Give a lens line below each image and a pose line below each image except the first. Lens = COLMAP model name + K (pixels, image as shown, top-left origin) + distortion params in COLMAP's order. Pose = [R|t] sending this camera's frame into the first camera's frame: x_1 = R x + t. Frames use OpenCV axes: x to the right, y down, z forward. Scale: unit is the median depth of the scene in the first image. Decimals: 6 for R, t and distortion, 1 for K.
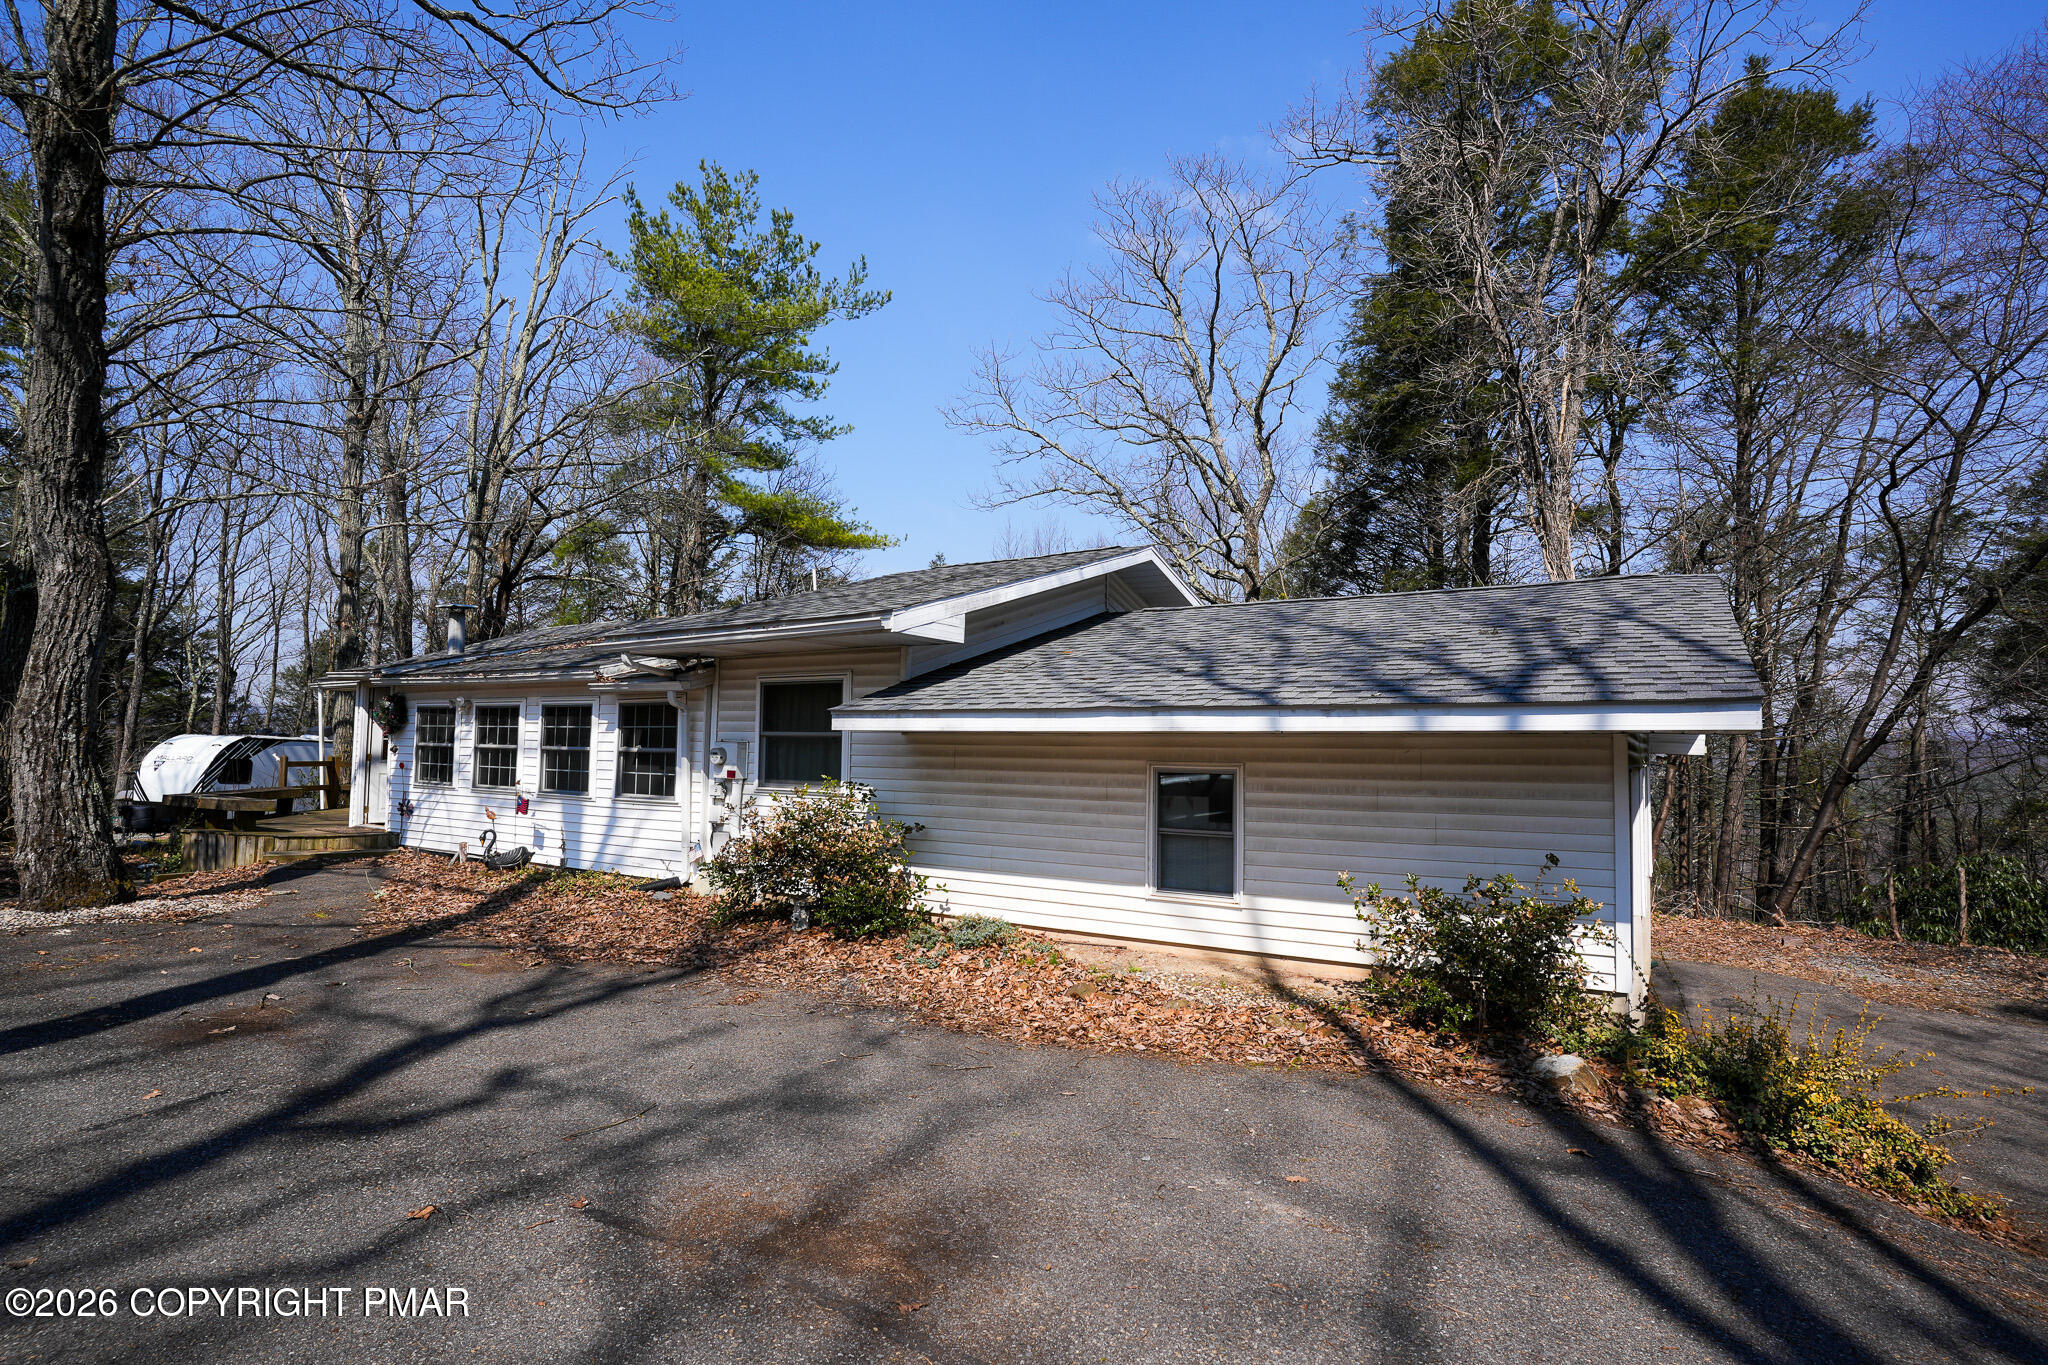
lens RADIAL K [[1065.7, 0, 1024.0], [0, 1065.7, 682.5], [0, 0, 1]] dist [-0.000044, 0.000029]
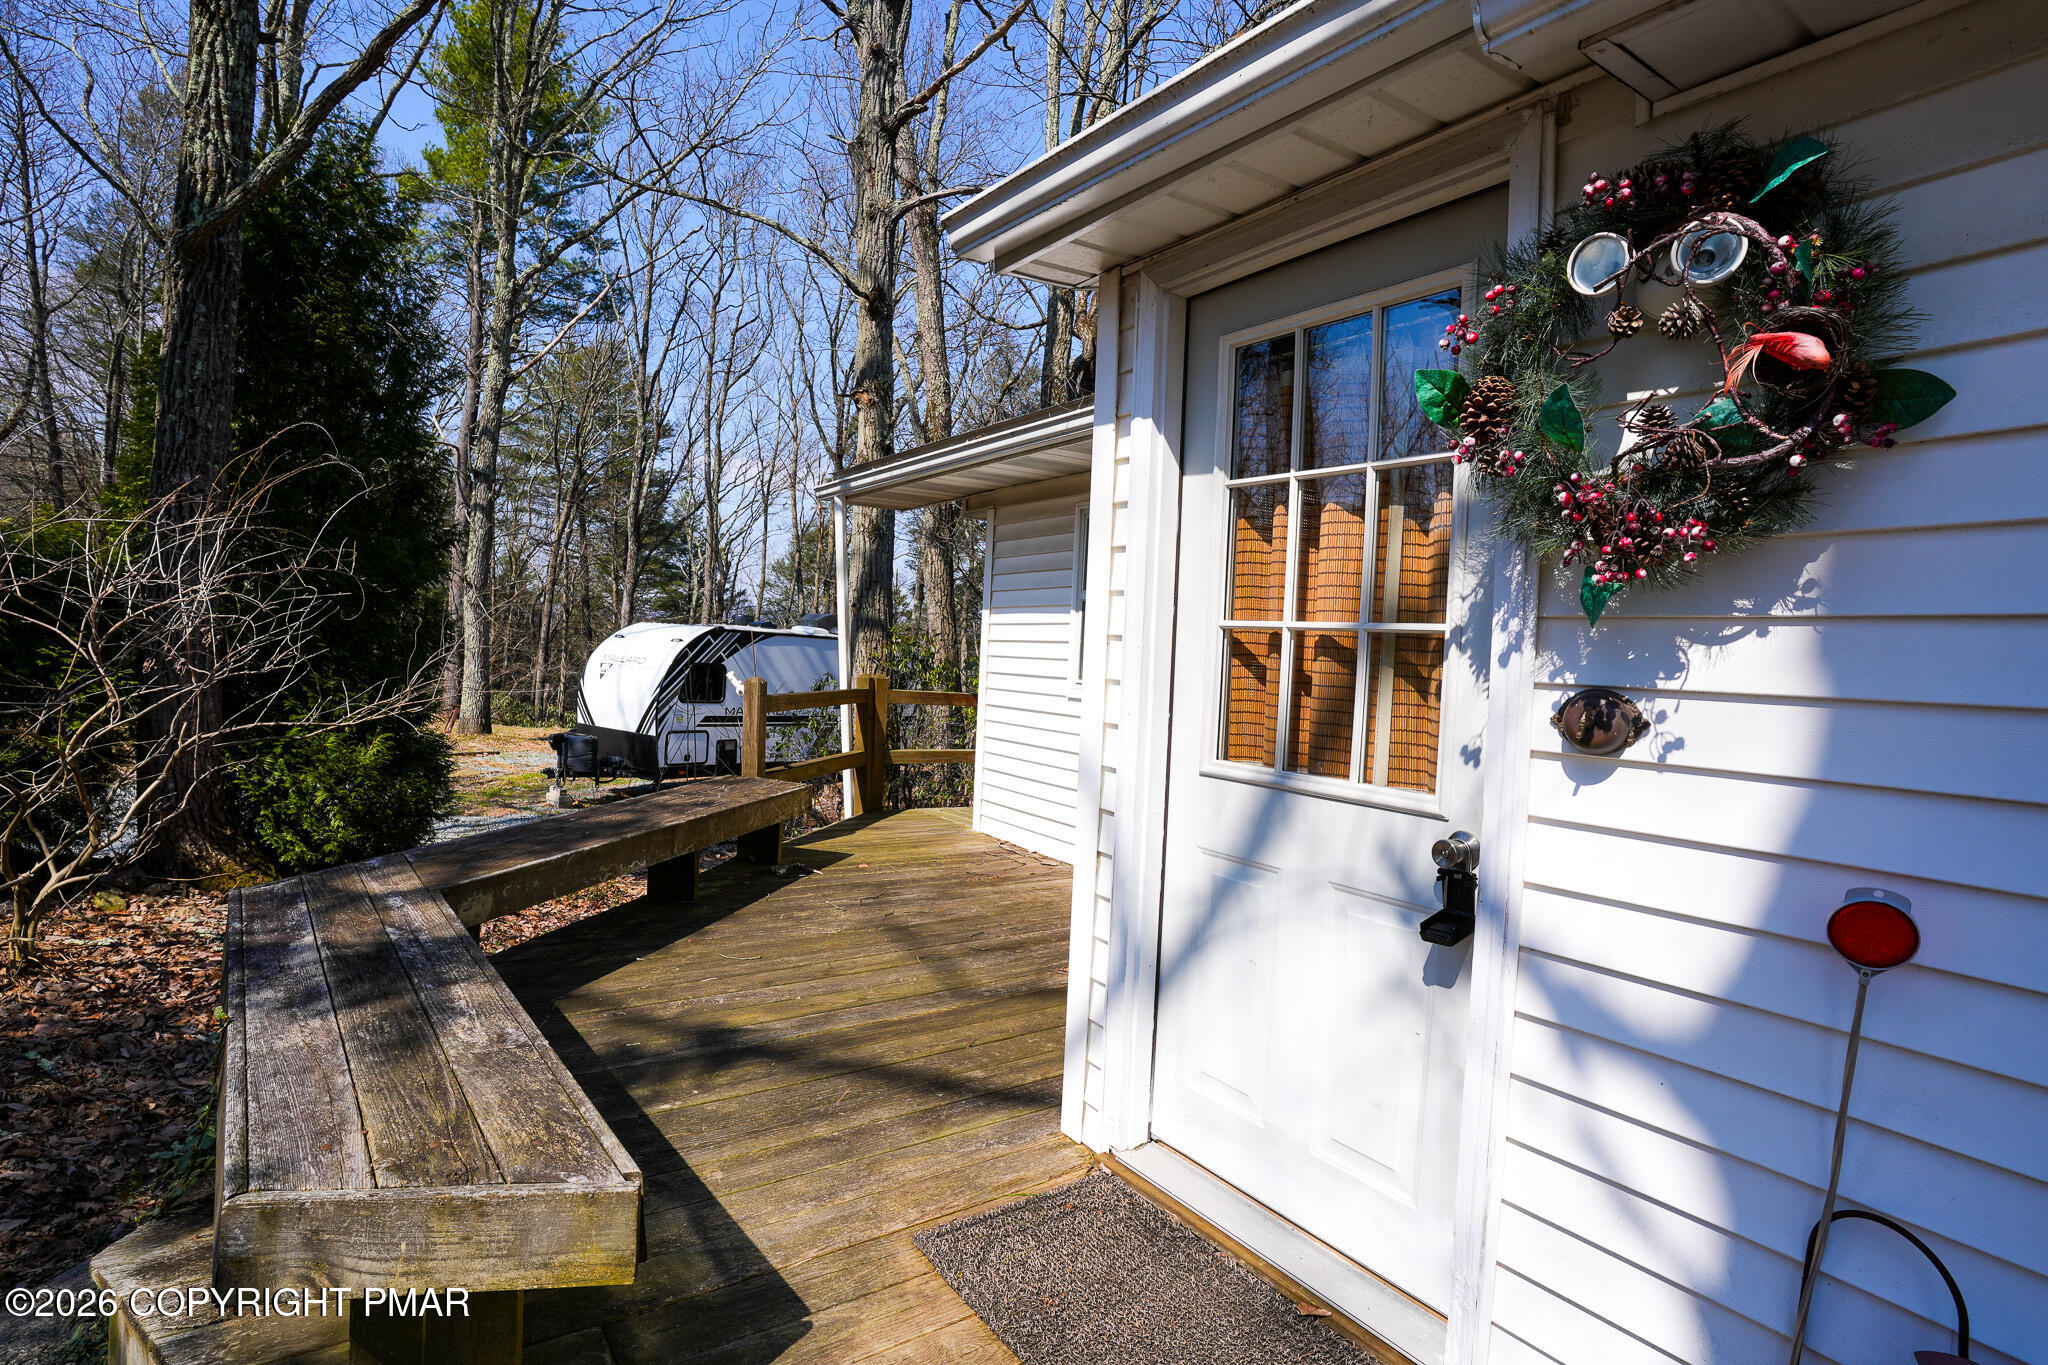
lens RADIAL K [[996.1, 0, 1024.0], [0, 996.1, 682.5], [0, 0, 1]] dist [-0.088896, 0.042948]
pose [[0.934862, 0.037205, -0.353057, -0.345227], [-0.005041, 0.995784, 0.091587, 0.028292], [0.354976, -0.083841, 0.931108, 0.505392]]
